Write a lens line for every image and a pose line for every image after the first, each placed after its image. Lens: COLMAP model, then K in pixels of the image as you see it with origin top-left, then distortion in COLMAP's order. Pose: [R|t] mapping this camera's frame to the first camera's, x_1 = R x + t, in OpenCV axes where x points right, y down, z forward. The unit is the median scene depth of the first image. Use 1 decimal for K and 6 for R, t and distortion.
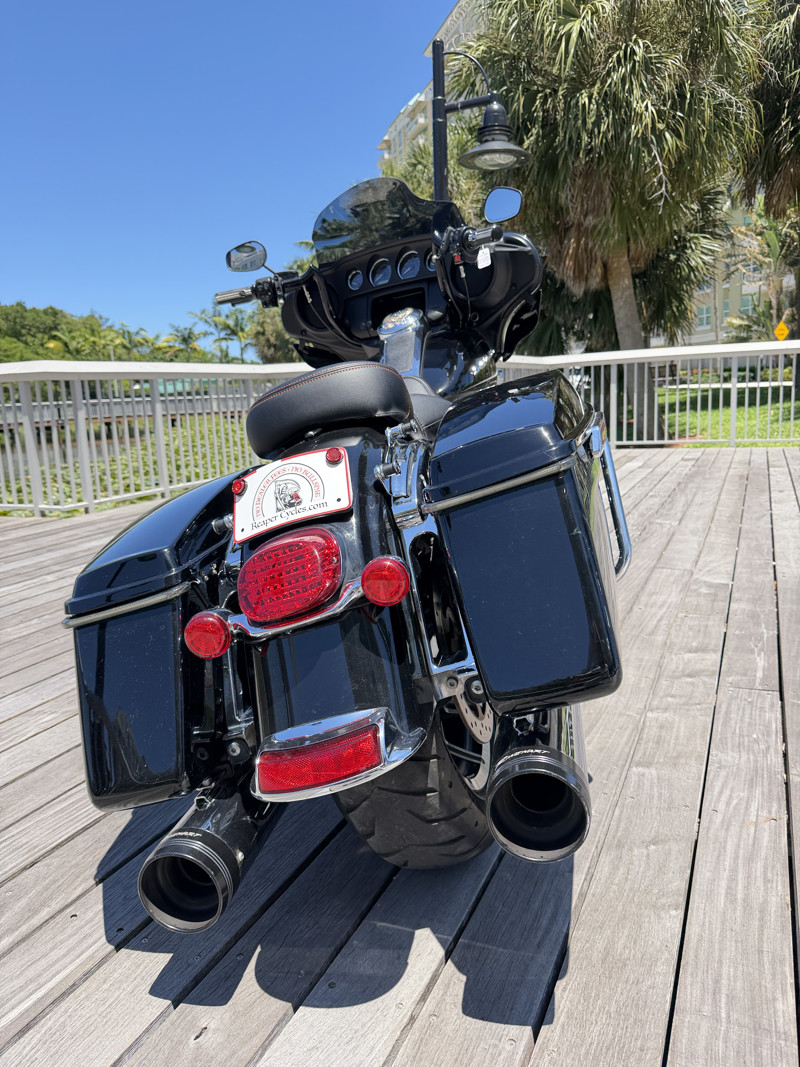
lens RADIAL K [[761.1, 0, 404.4], [0, 761.1, 522.3], [0, 0, 1]] dist [0.027059, -0.041264]
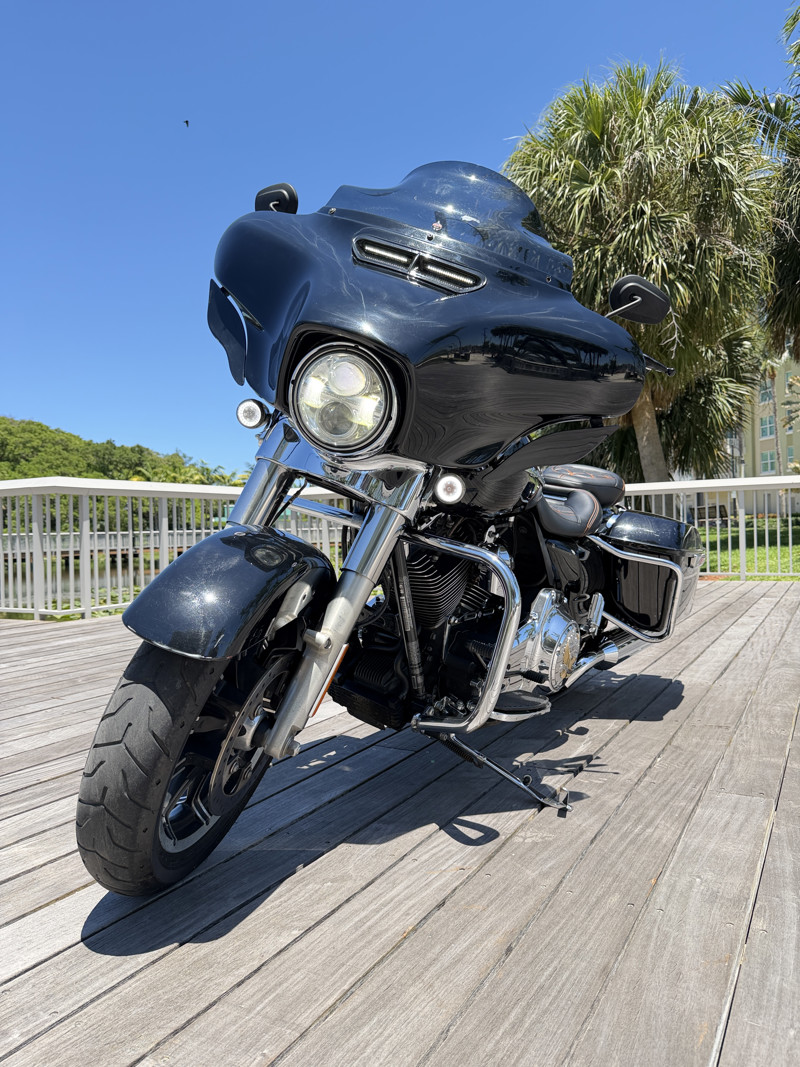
lens RADIAL K [[761.1, 0, 399.8], [0, 761.1, 534.0], [0, 0, 1]] dist [0.027059, -0.041264]
pose [[0.995605, 0.023203, -0.090738, 0.050166], [-0.037744, 0.986070, -0.161991, 0.012163], [0.085715, 0.164704, 0.982612, -0.009023]]
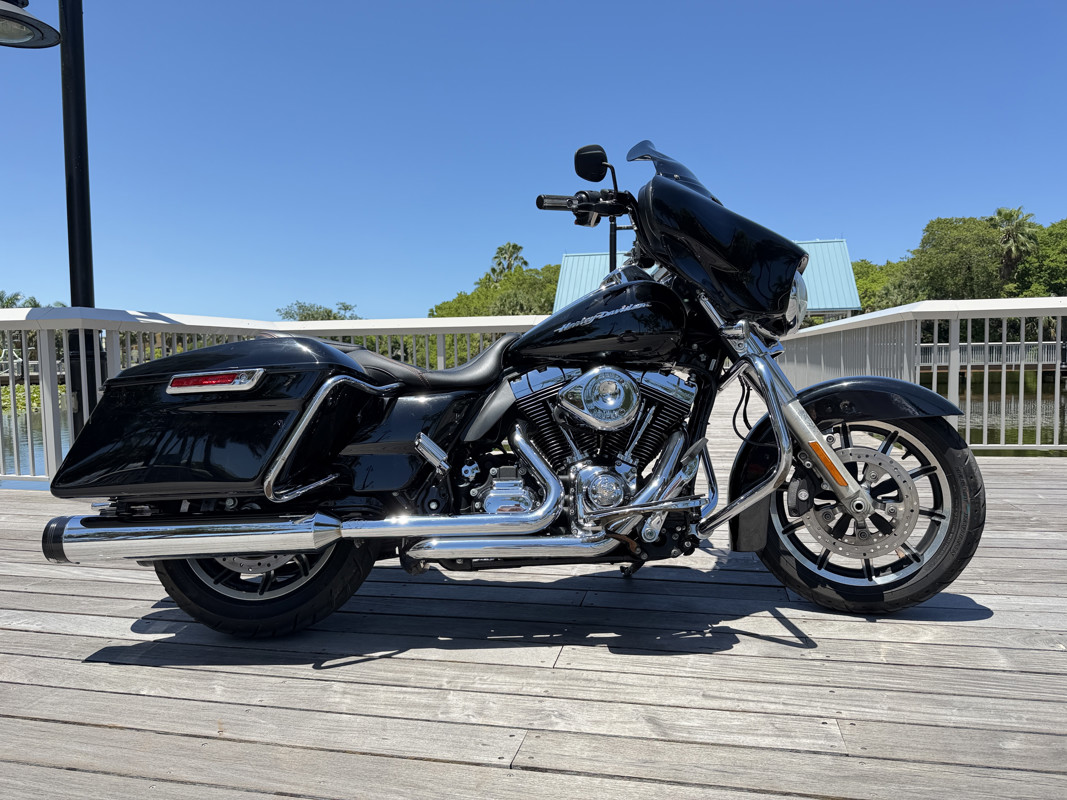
lens RADIAL K [[761.1, 0, 535.1], [0, 761.1, 399.6], [0, 0, 1]] dist [0.027059, -0.041264]
pose [[0.206617, 0.095271, -0.973773, 0.171532], [-0.155830, 0.985748, 0.063378, -0.025655], [0.965933, 0.138648, 0.218518, 0.118065]]
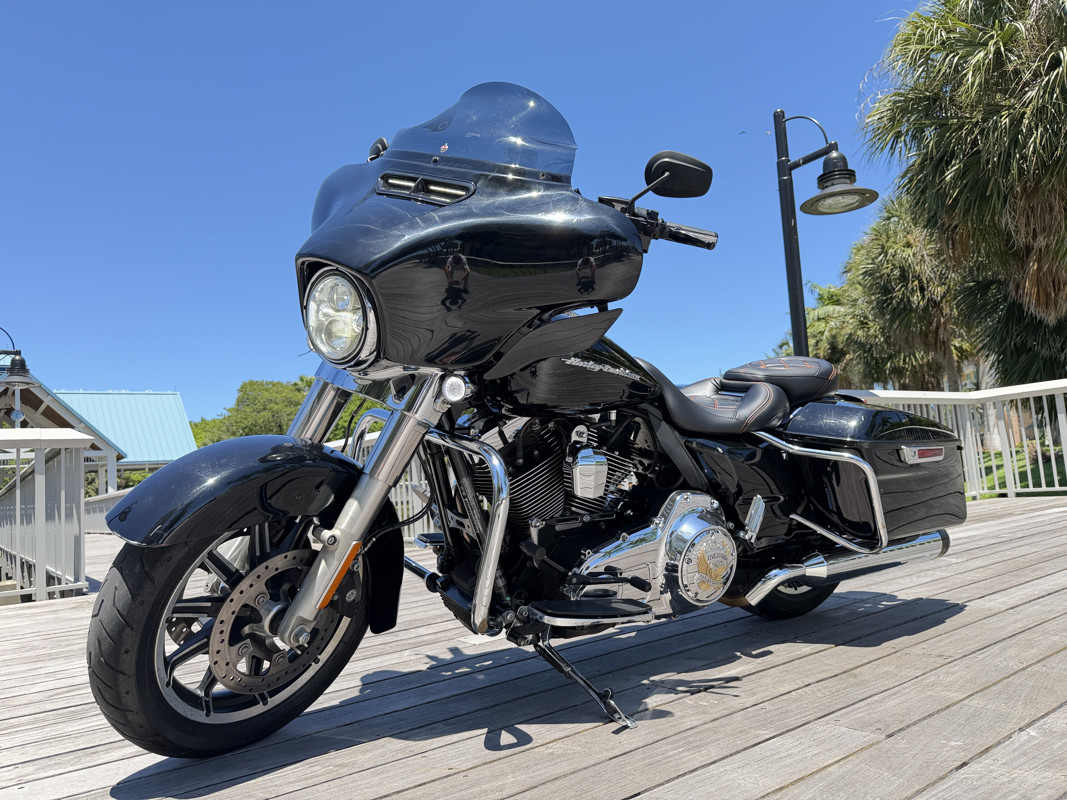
lens RADIAL K [[761.1, 0, 534.7], [0, 761.1, 399.7], [0, 0, 1]] dist [0.027059, -0.041264]
pose [[0.872885, -0.071594, -0.482645, 0.115267], [-0.049030, 0.971300, -0.232751, 0.015072], [0.485456, 0.226829, 0.844323, 0.008768]]
